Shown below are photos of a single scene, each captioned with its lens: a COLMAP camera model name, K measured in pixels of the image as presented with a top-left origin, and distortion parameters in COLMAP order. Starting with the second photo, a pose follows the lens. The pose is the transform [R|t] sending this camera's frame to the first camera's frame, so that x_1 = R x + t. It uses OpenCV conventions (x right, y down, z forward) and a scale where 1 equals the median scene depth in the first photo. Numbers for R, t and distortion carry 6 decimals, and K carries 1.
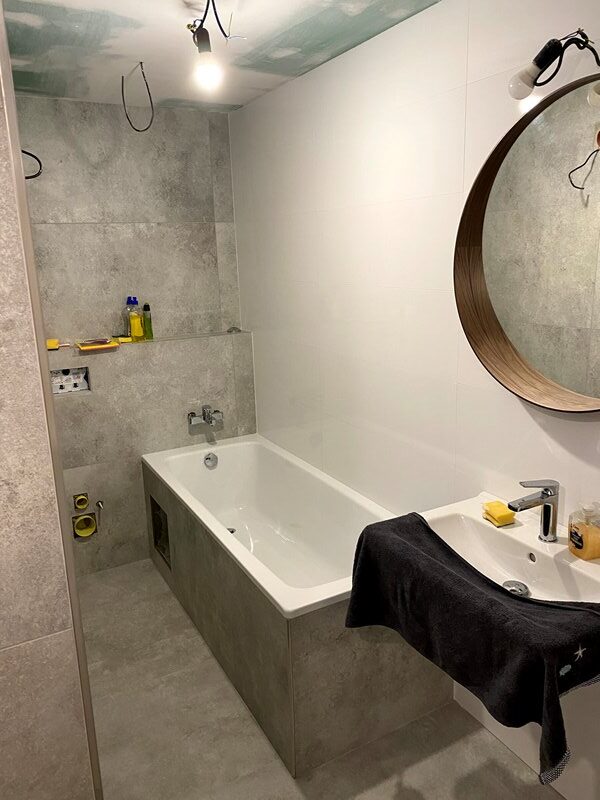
lens RADIAL K [[610.2, 0, 298.7], [0, 610.2, 392.1], [0, 0, 1]] dist [0.010636, -0.028975]
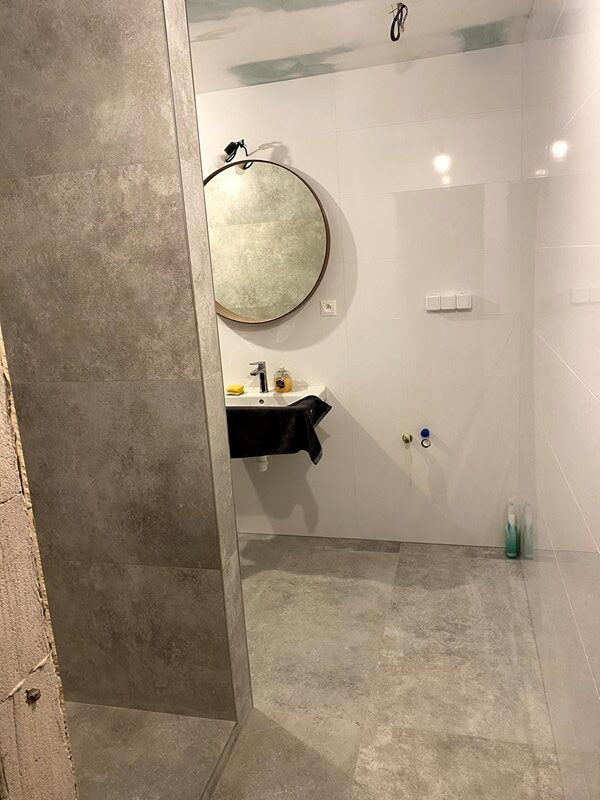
lens RADIAL K [[610.2, 0, 298.0], [0, 610.2, 404.4], [0, 0, 1]] dist [0.010636, -0.028975]
pose [[0.697778, -0.180020, 0.693324, -0.492099], [0.214265, 0.976044, 0.037786, 0.128780], [-0.683517, 0.122189, 0.719634, -0.264736]]
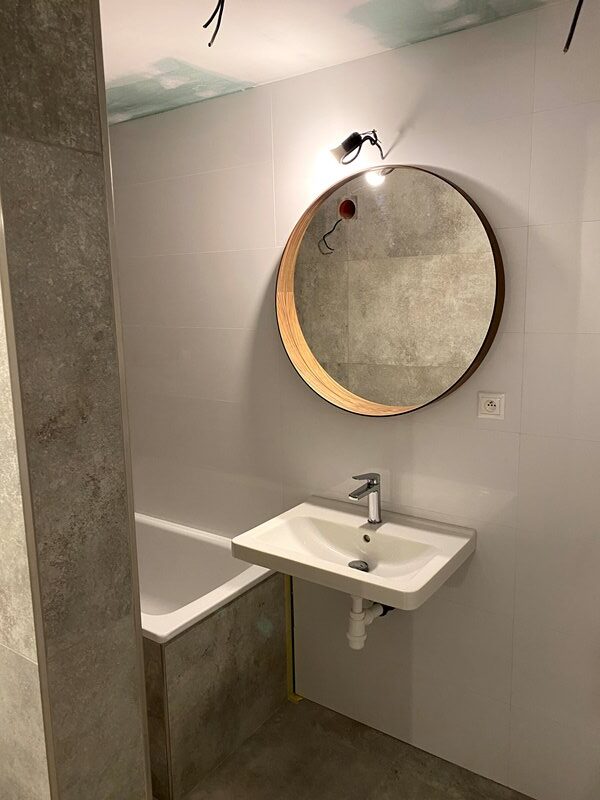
lens RADIAL K [[610.2, 0, 300.7], [0, 610.2, 399.1], [0, 0, 1]] dist [0.010636, -0.028975]
pose [[0.895092, -0.063980, 0.441267, -0.146223], [0.097998, 0.993682, -0.054710, 0.024242], [-0.434979, 0.092214, 0.895706, -0.040243]]
